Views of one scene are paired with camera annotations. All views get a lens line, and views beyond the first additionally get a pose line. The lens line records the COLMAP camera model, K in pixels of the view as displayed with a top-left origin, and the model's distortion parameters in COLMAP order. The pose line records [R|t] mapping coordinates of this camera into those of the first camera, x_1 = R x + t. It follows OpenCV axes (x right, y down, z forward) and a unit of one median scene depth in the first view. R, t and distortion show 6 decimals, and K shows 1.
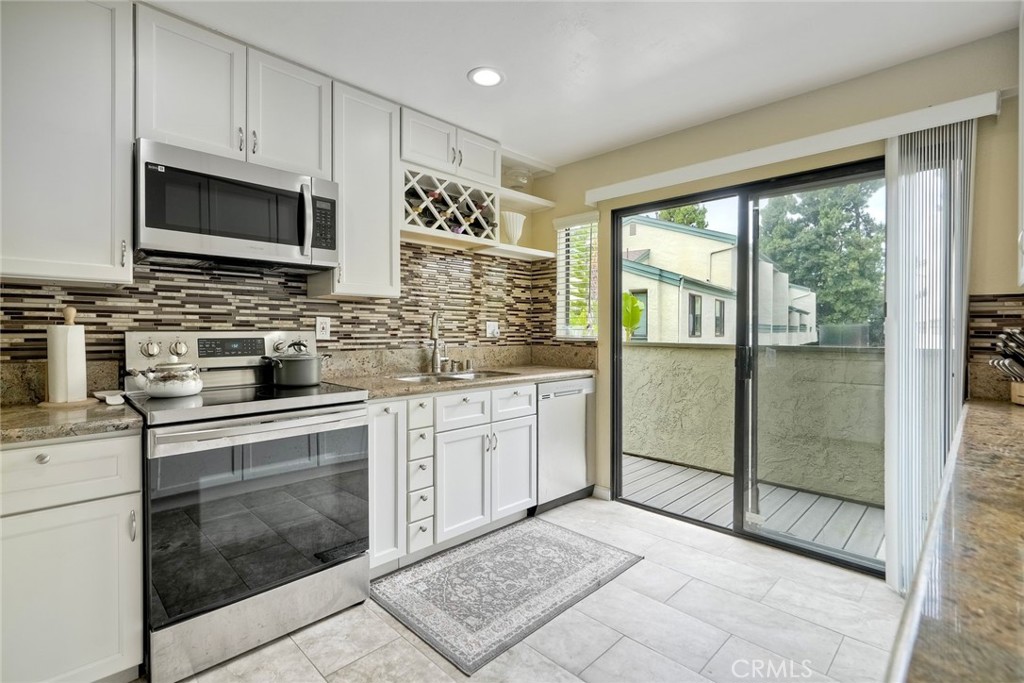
lens RADIAL K [[468.4, 0, 516.8], [0, 468.4, 335.9], [0, 0, 1]] dist [-0.003713, 0.001590]
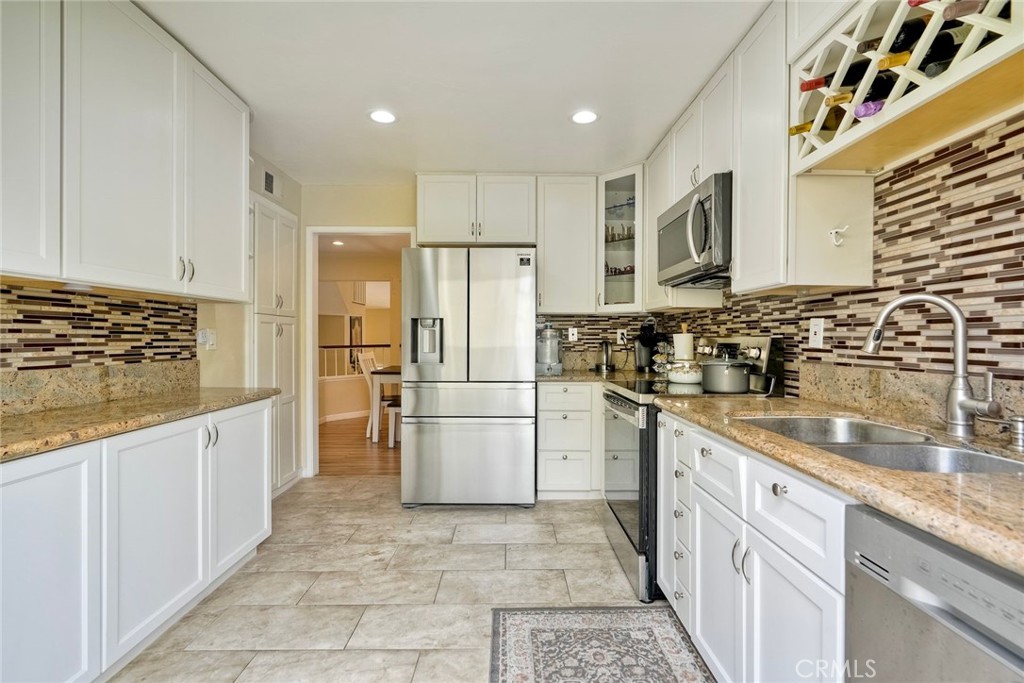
lens RADIAL K [[468.4, 0, 515.9], [0, 468.4, 339.8], [0, 0, 1]] dist [-0.003713, 0.001590]
pose [[-0.696008, 0.003097, -0.718027, 0.455708], [-0.006202, 0.999927, 0.010326, -0.009856], [0.718007, 0.011640, -0.695939, 1.147319]]
